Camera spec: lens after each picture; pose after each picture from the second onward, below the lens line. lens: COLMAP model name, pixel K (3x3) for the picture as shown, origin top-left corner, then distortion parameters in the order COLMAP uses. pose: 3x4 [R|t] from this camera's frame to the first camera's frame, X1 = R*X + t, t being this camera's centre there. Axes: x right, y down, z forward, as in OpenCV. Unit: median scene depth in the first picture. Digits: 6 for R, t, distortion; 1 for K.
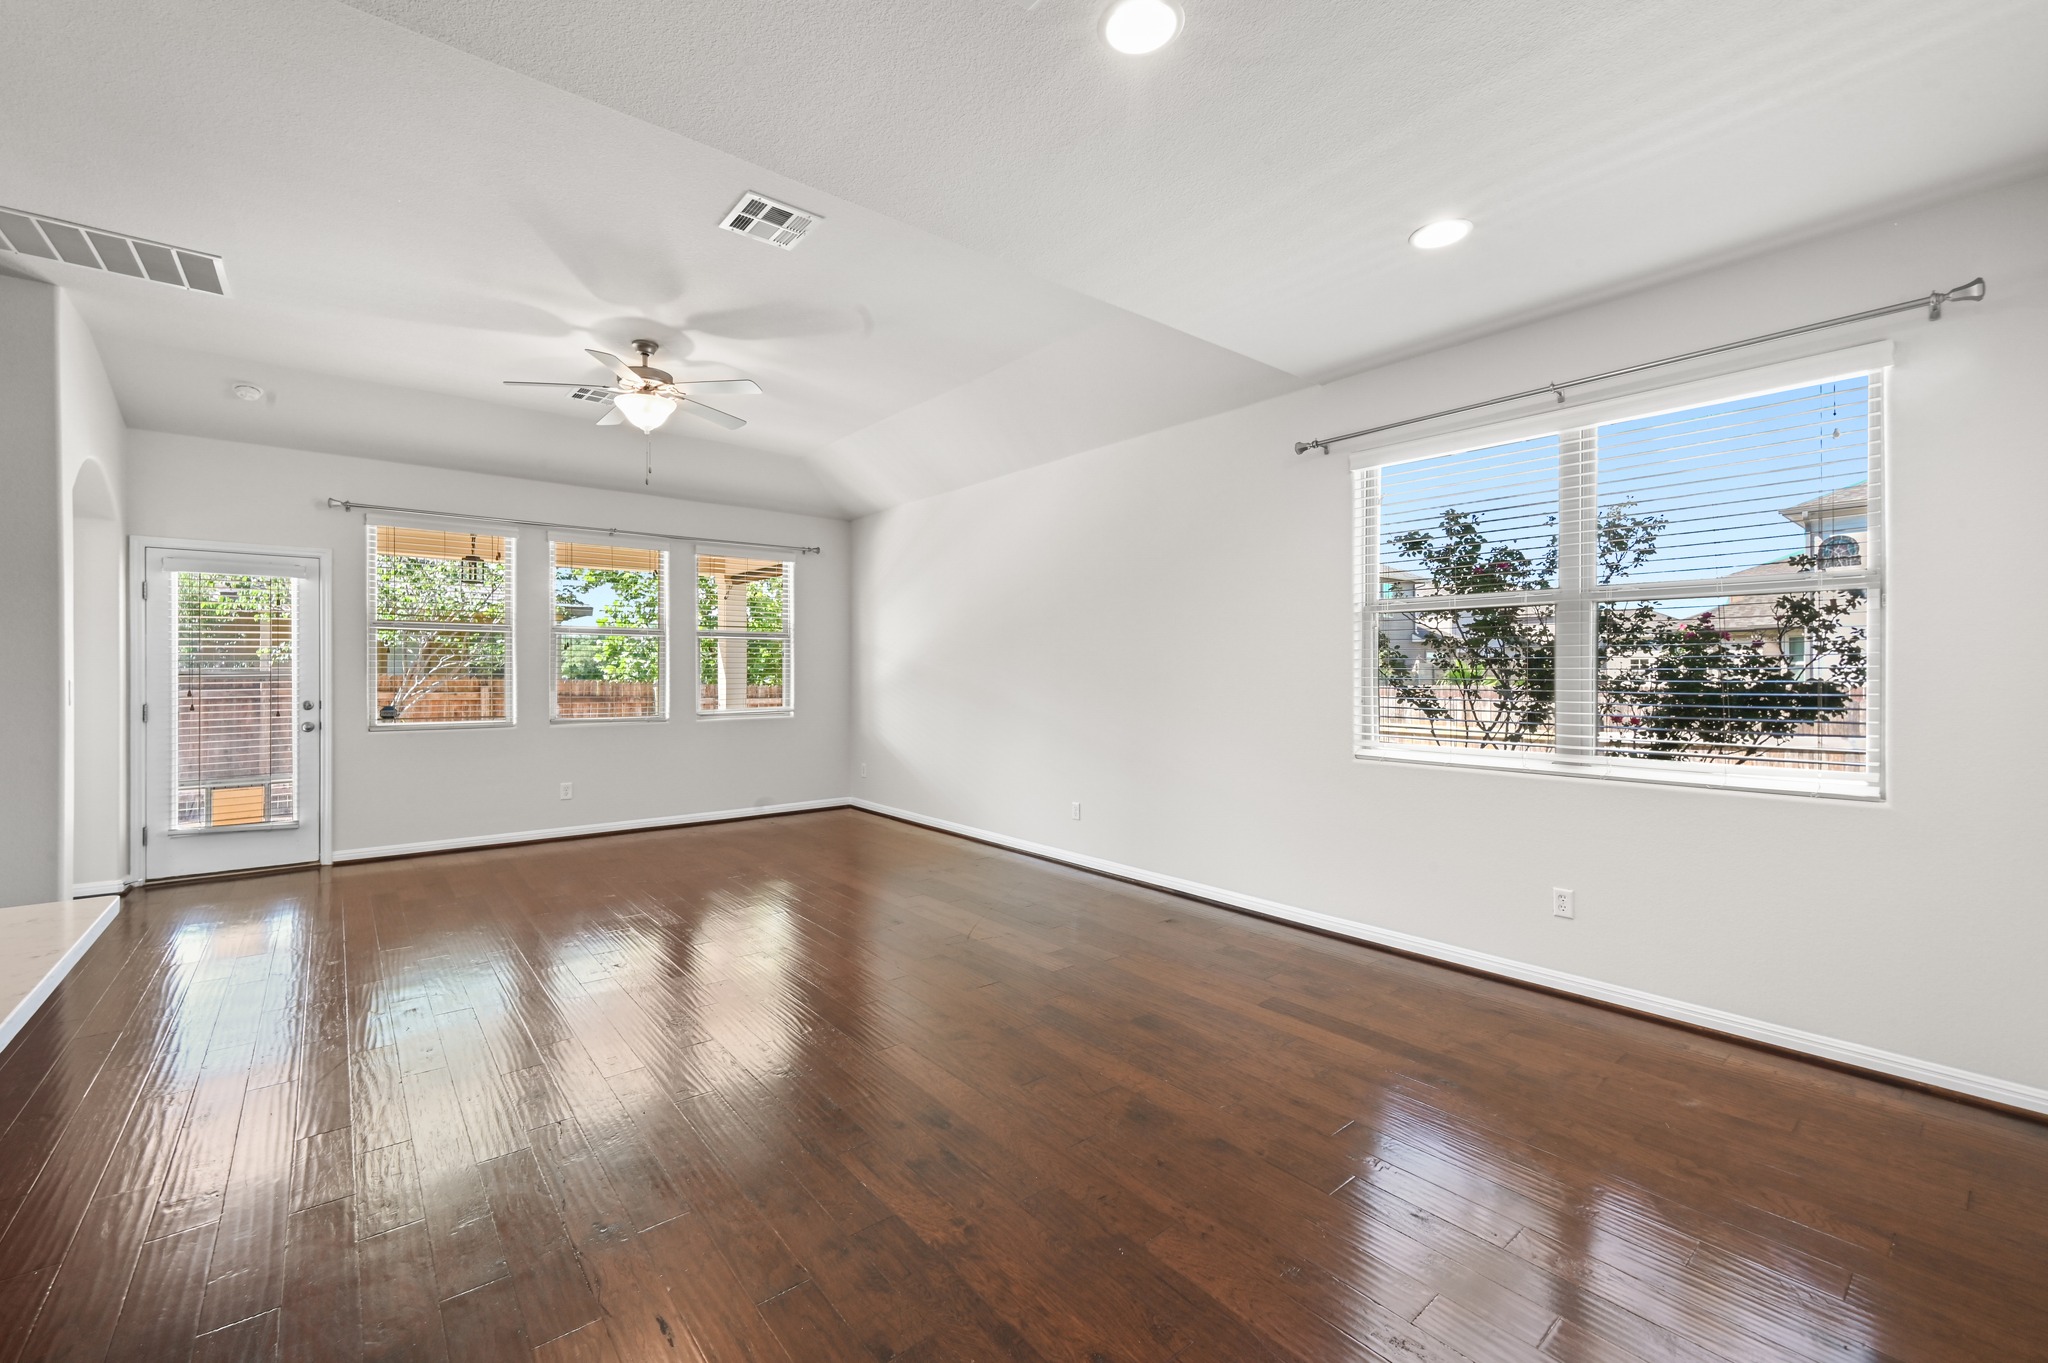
lens RADIAL K [[839.9, 0, 999.1], [0, 839.9, 674.2], [0, 0, 1]] dist [0.002634, 0.001218]
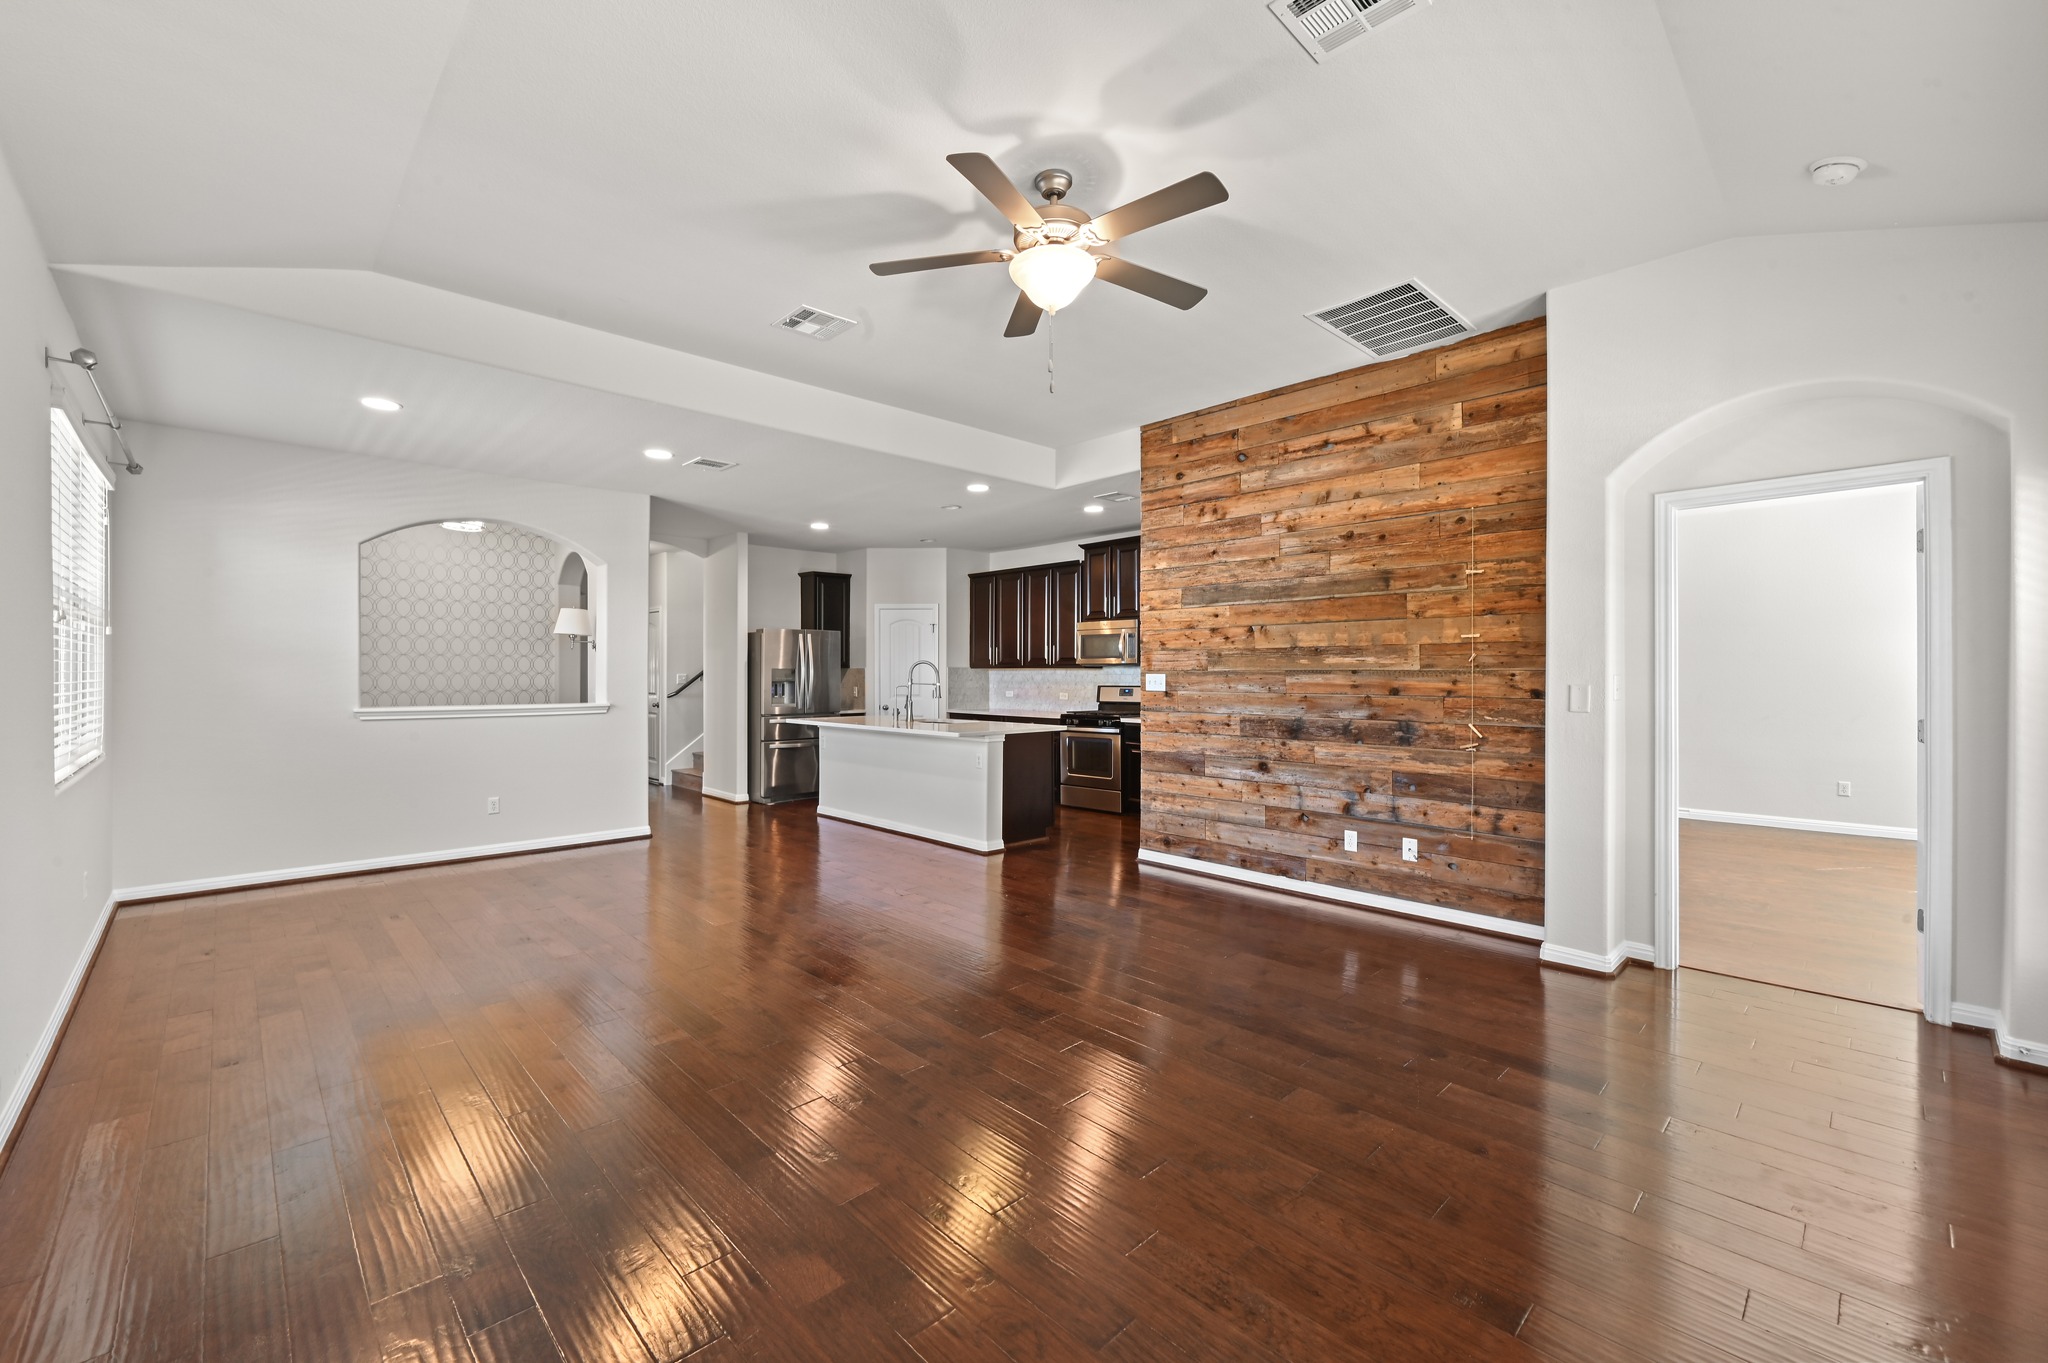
lens RADIAL K [[839.9, 0, 1013.6], [0, 839.9, 677.6], [0, 0, 1]] dist [0.002634, 0.001218]
pose [[-0.996135, -0.000986, -0.087826, -0.269098], [-0.001964, 0.999937, 0.011055, -0.007271], [0.087810, 0.011185, -0.996074, 1.320917]]
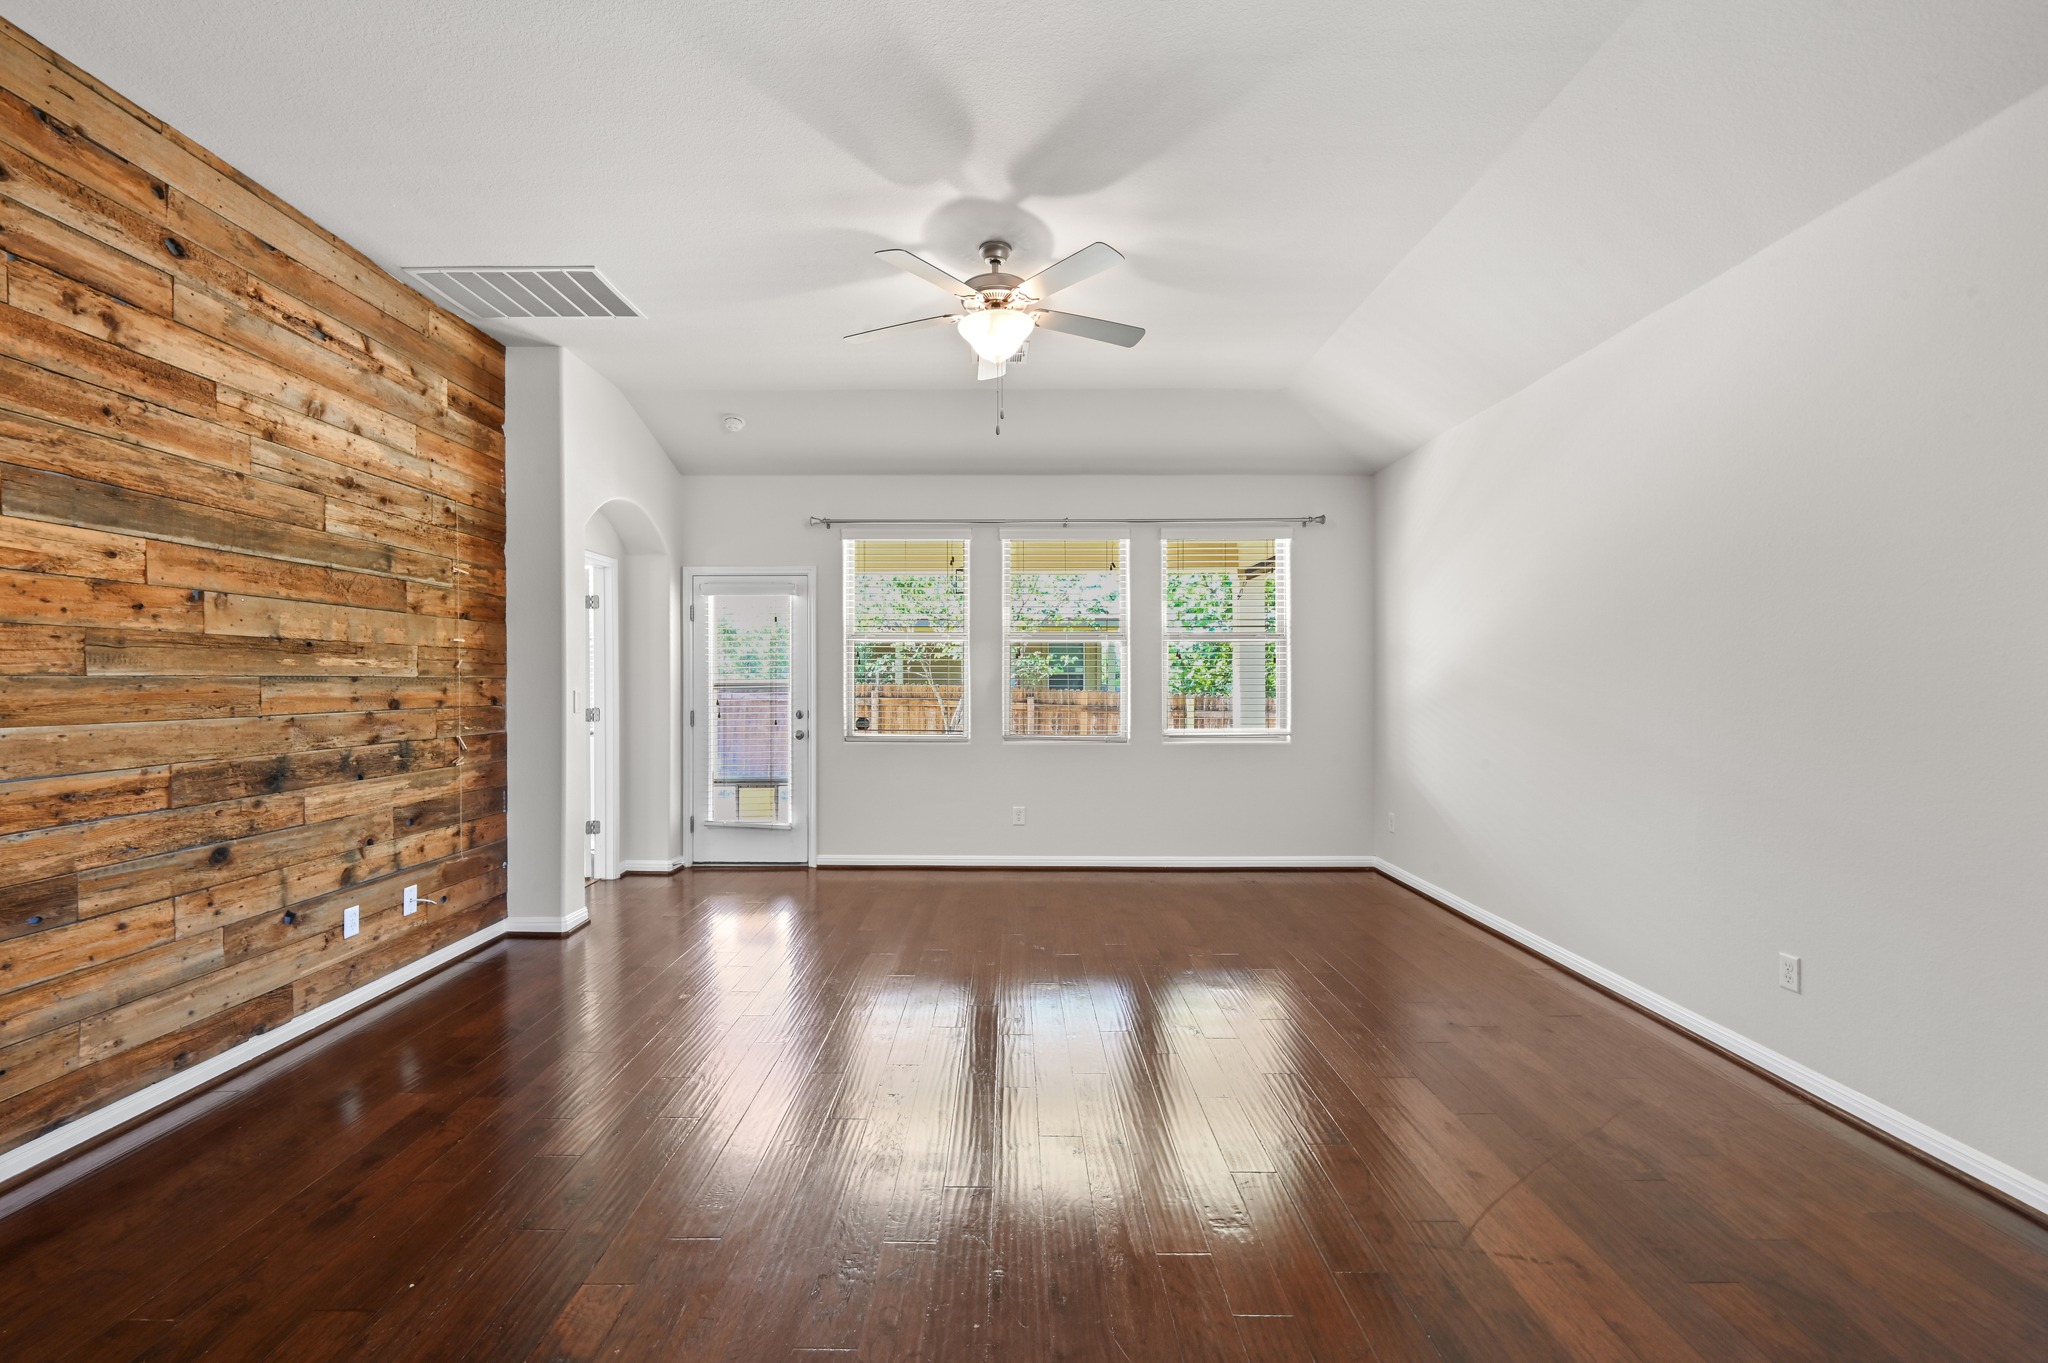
lens RADIAL K [[839.9, 0, 1001.6], [0, 839.9, 677.9], [0, 0, 1]] dist [0.002634, 0.001218]
pose [[0.774188, -0.003830, -0.632944, 0.046520], [-0.001696, 0.999966, -0.008126, -0.001204], [0.632953, 0.007365, 0.774155, 0.337090]]
